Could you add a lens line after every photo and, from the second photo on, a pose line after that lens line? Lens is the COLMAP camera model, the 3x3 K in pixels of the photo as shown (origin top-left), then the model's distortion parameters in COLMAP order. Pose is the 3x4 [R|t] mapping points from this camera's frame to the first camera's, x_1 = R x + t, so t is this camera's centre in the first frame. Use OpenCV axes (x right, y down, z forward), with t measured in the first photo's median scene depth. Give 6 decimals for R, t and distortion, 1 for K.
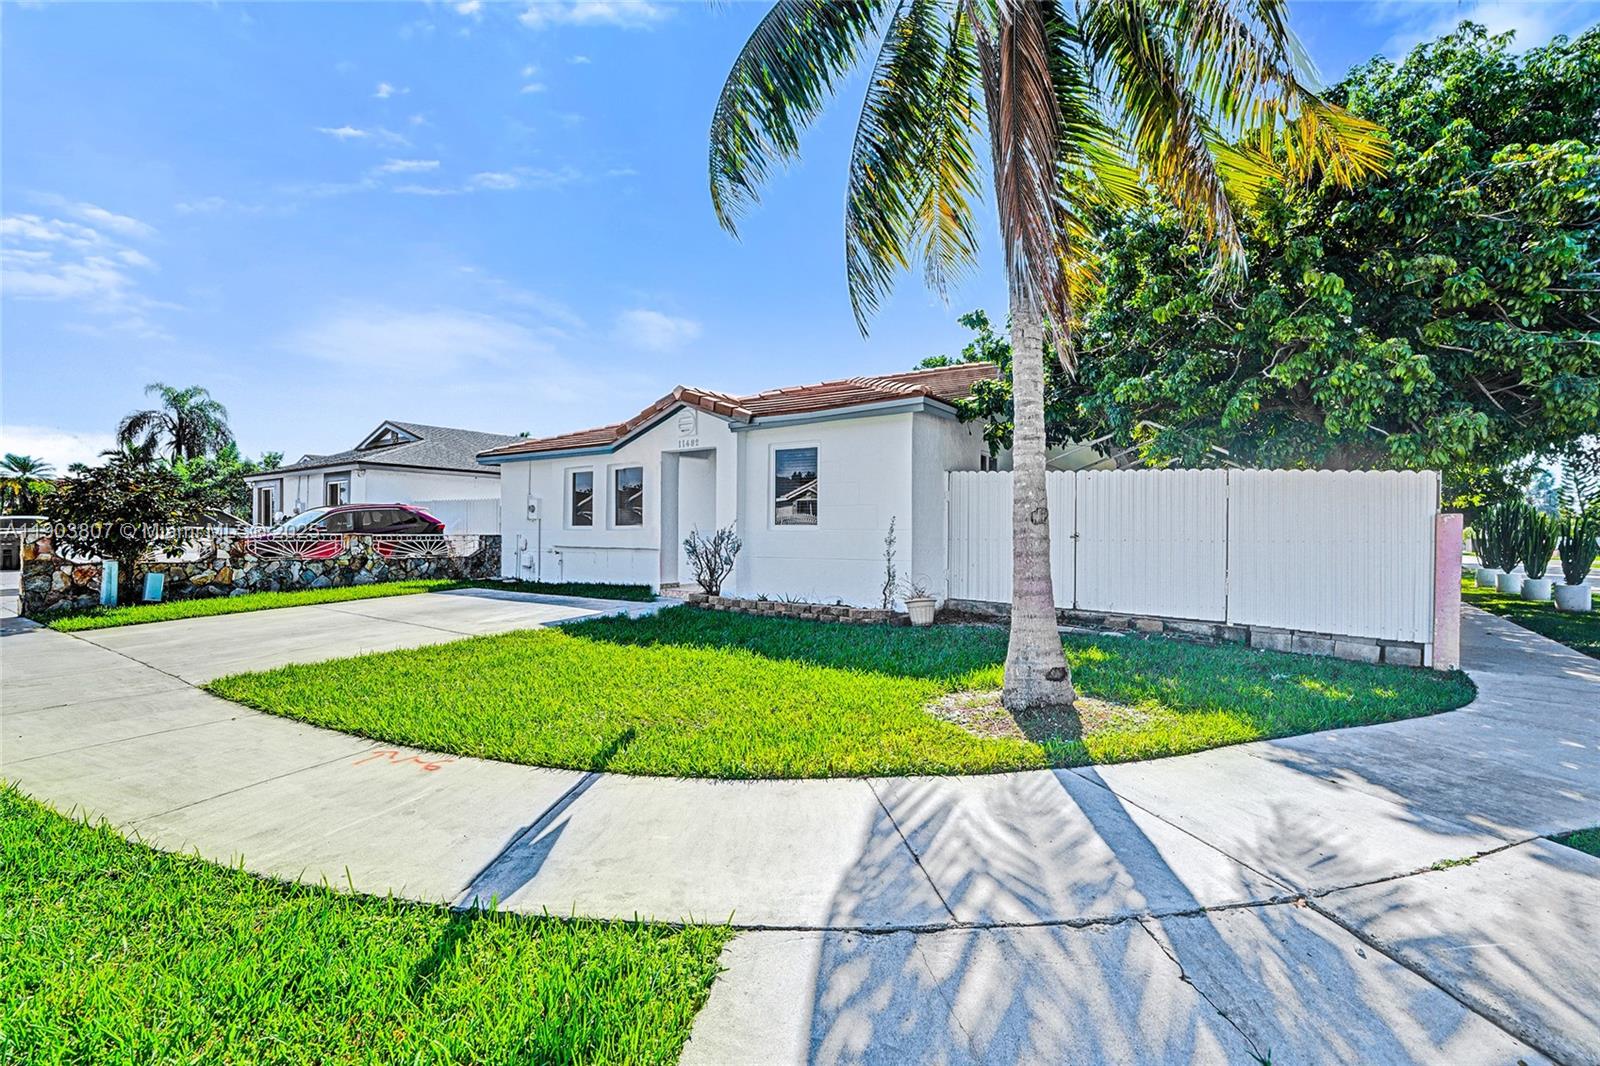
lens RADIAL K [[746.1, 0, 812.3], [0, 746.1, 531.5], [0, 0, 1]] dist [-0.048396, 0.000910]
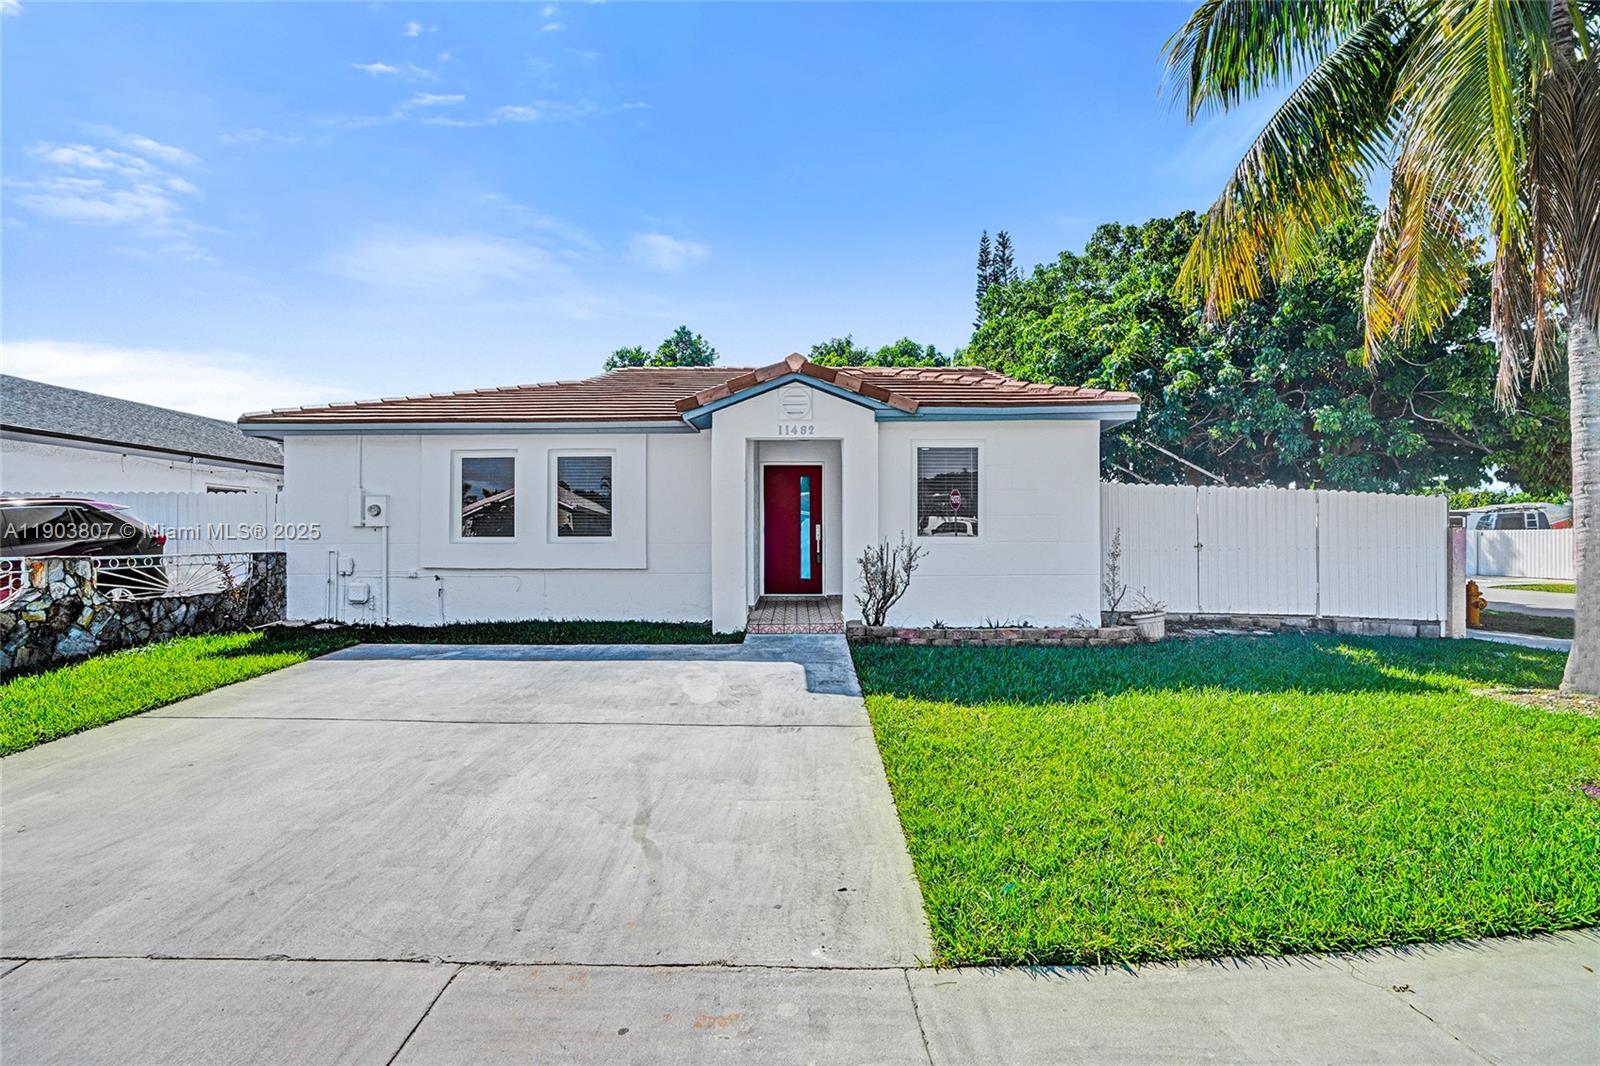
lens RADIAL K [[746.1, 0, 812.3], [0, 746.1, 531.5], [0, 0, 1]] dist [-0.048396, 0.000910]
pose [[0.808607, -0.003146, 0.588340, -0.485696], [0.004920, 0.999987, -0.001414, -0.010898], [-0.588328, 0.004039, 0.808612, 0.300015]]
